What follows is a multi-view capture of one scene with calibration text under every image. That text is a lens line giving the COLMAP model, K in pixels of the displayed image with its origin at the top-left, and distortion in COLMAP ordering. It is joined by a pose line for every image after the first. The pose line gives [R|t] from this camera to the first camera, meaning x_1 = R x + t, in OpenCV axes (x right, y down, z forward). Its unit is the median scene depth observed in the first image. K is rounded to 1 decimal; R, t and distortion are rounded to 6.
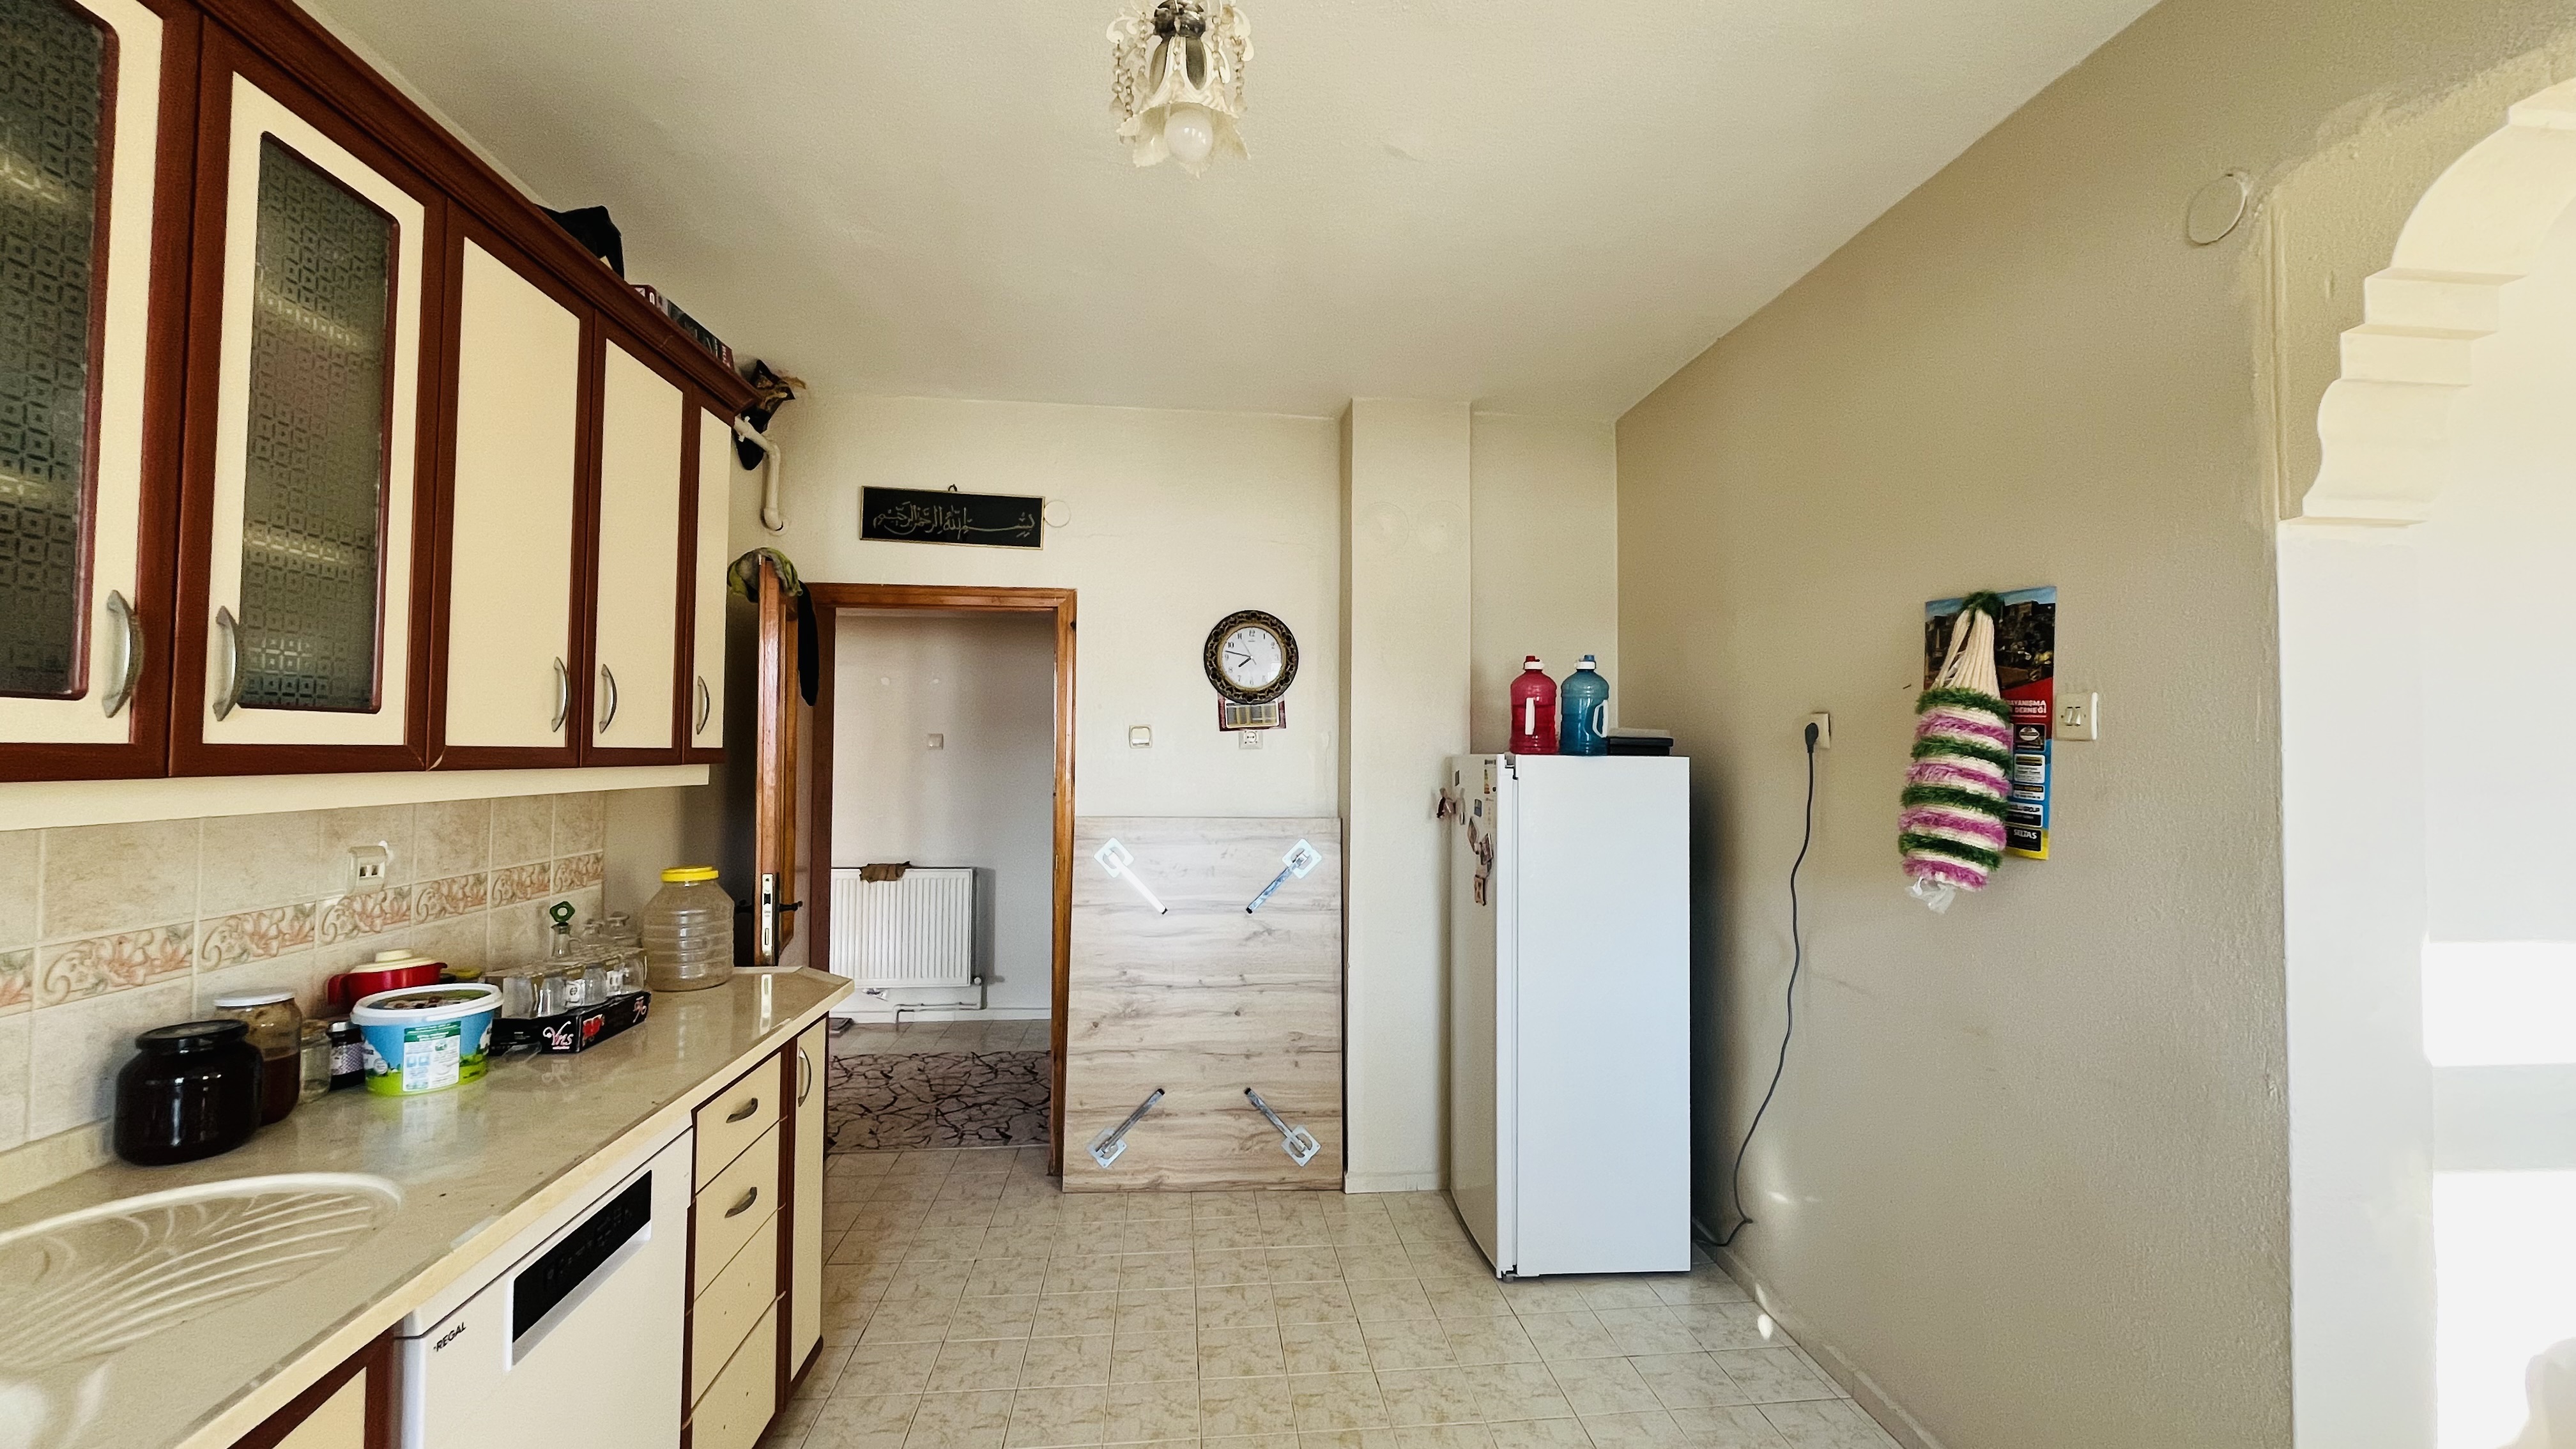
lens RADIAL K [[1034.7, 0, 1279.1], [0, 1034.7, 730.7], [0, 0, 1]] dist [-0.003336, 0.000356]
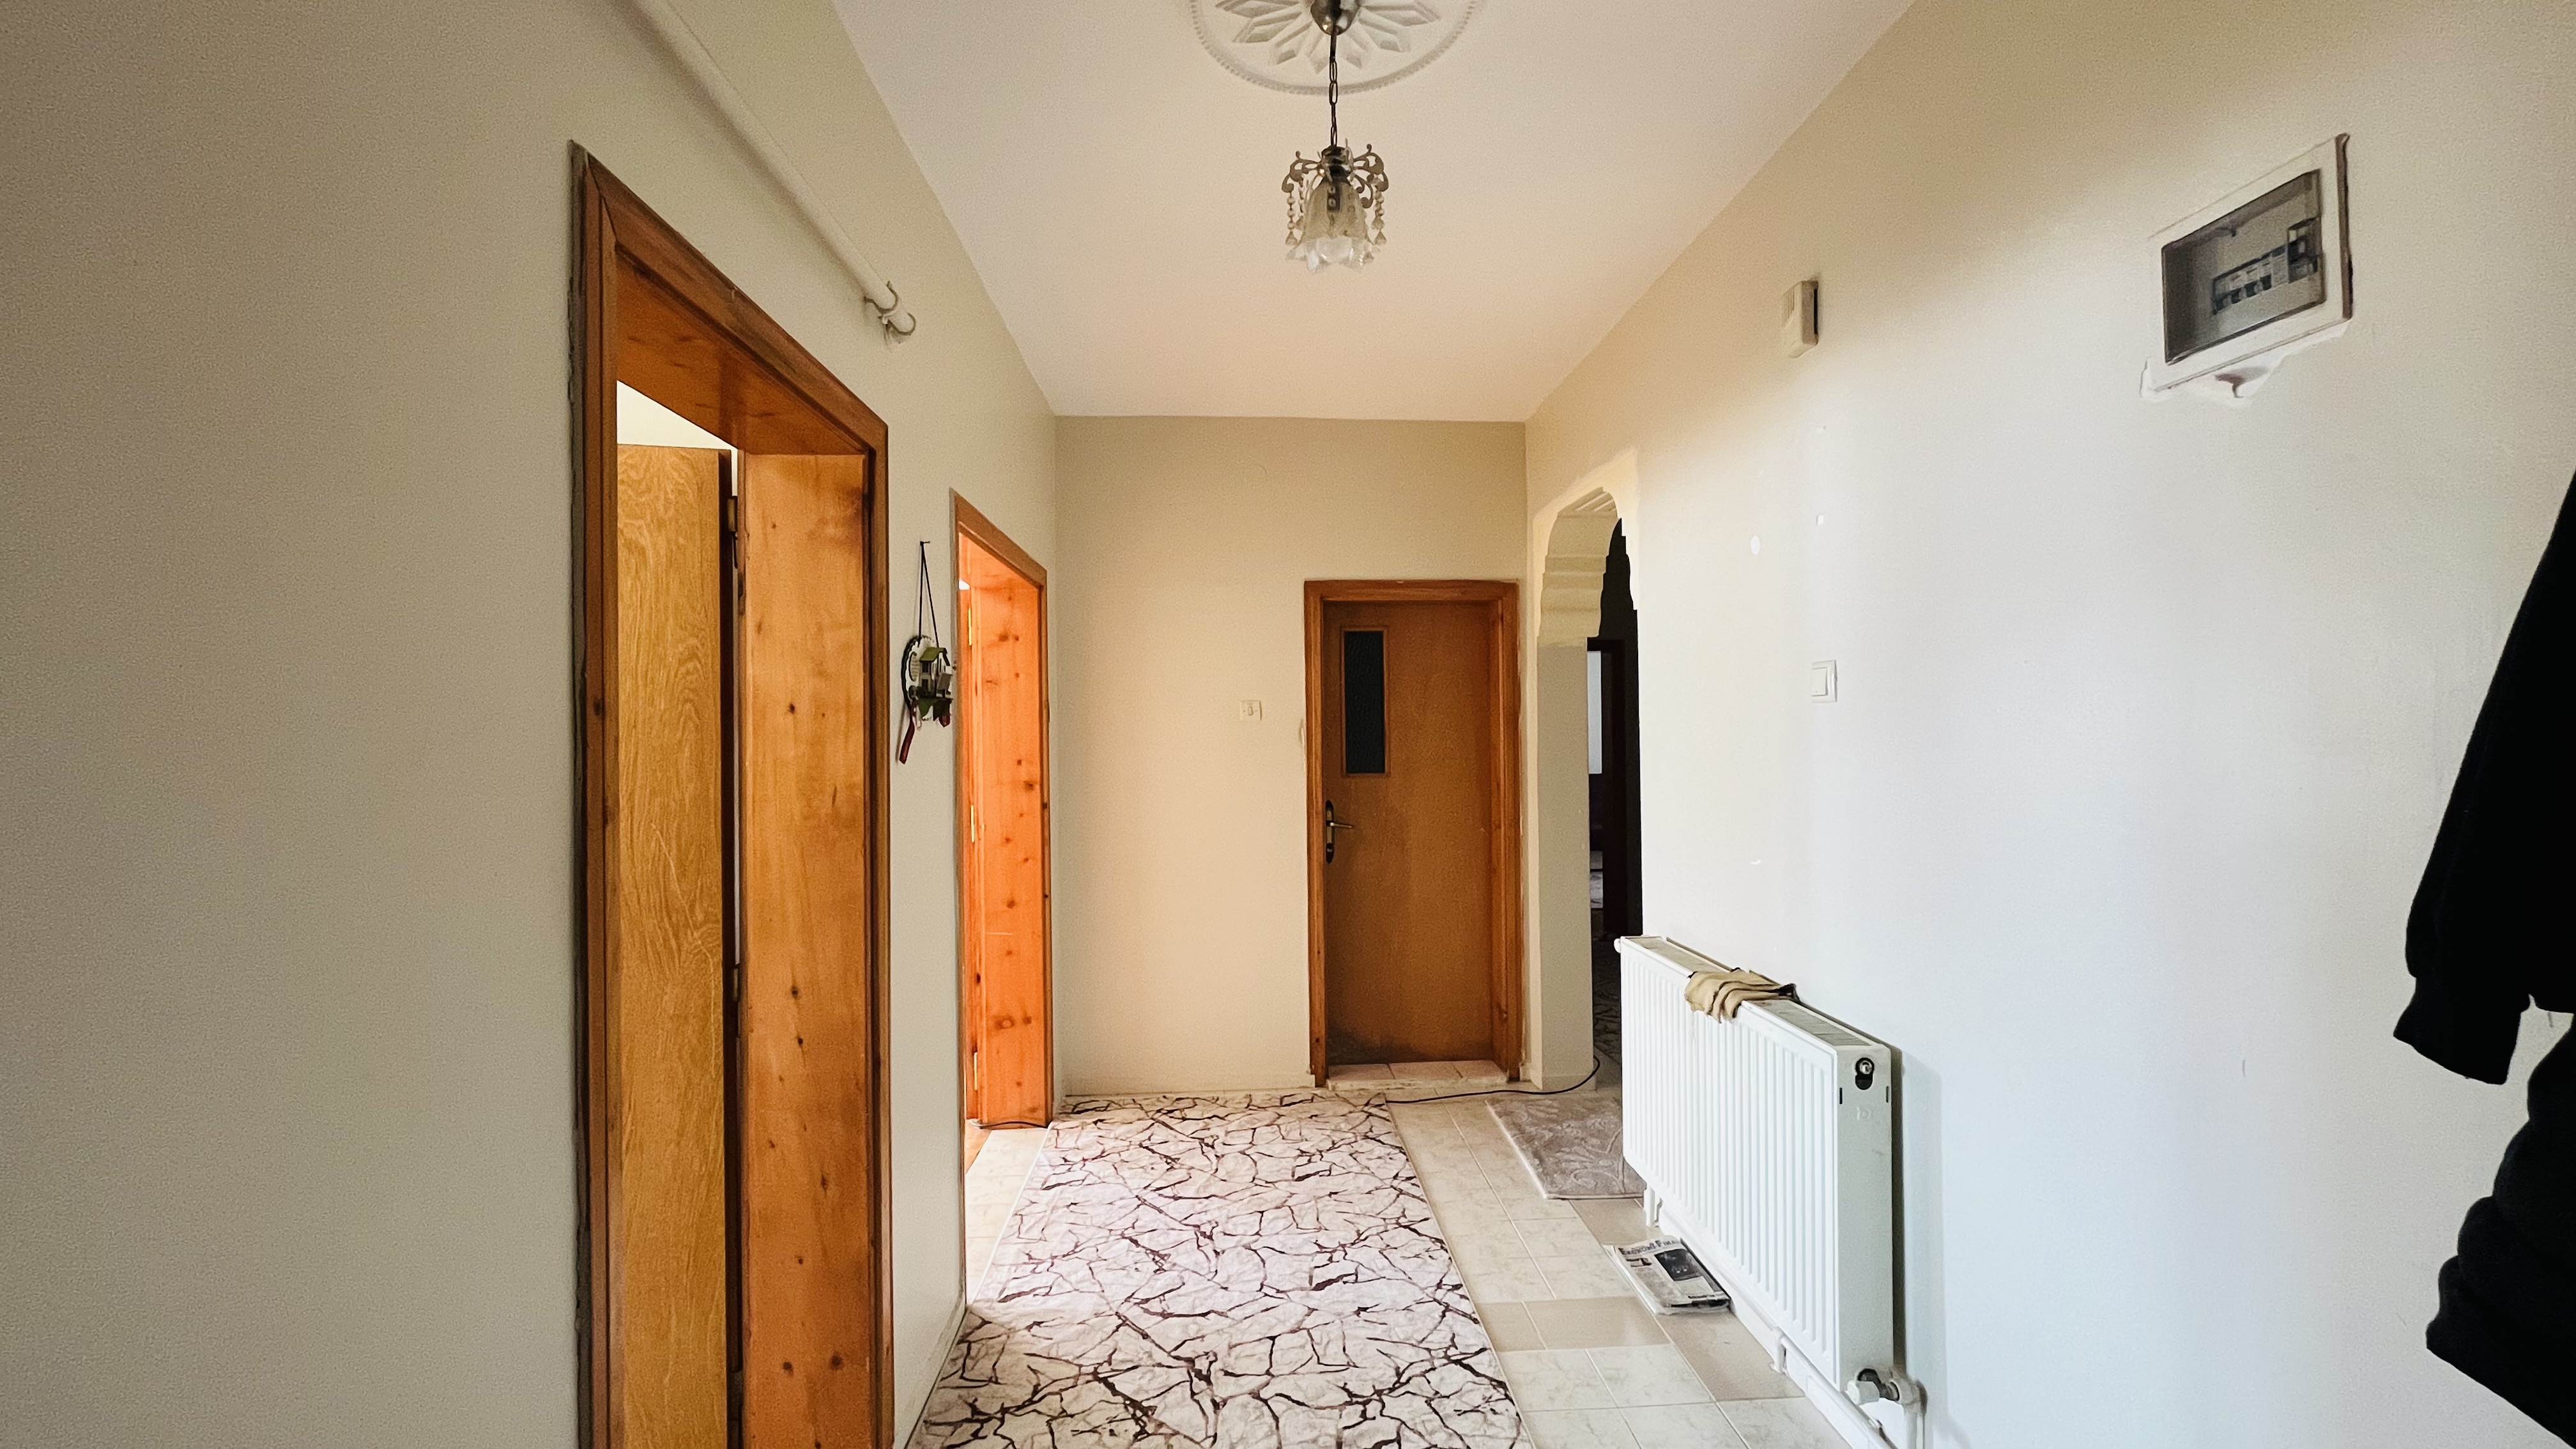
lens RADIAL K [[1034.7, 0, 1288.5], [0, 1034.7, 723.8], [0, 0, 1]] dist [-0.003336, 0.000356]
pose [[-0.038763, -0.012097, -0.999175, 0.467339], [0.025728, 0.999583, -0.013100, 0.084663], [0.998917, -0.026214, -0.038436, 2.467535]]
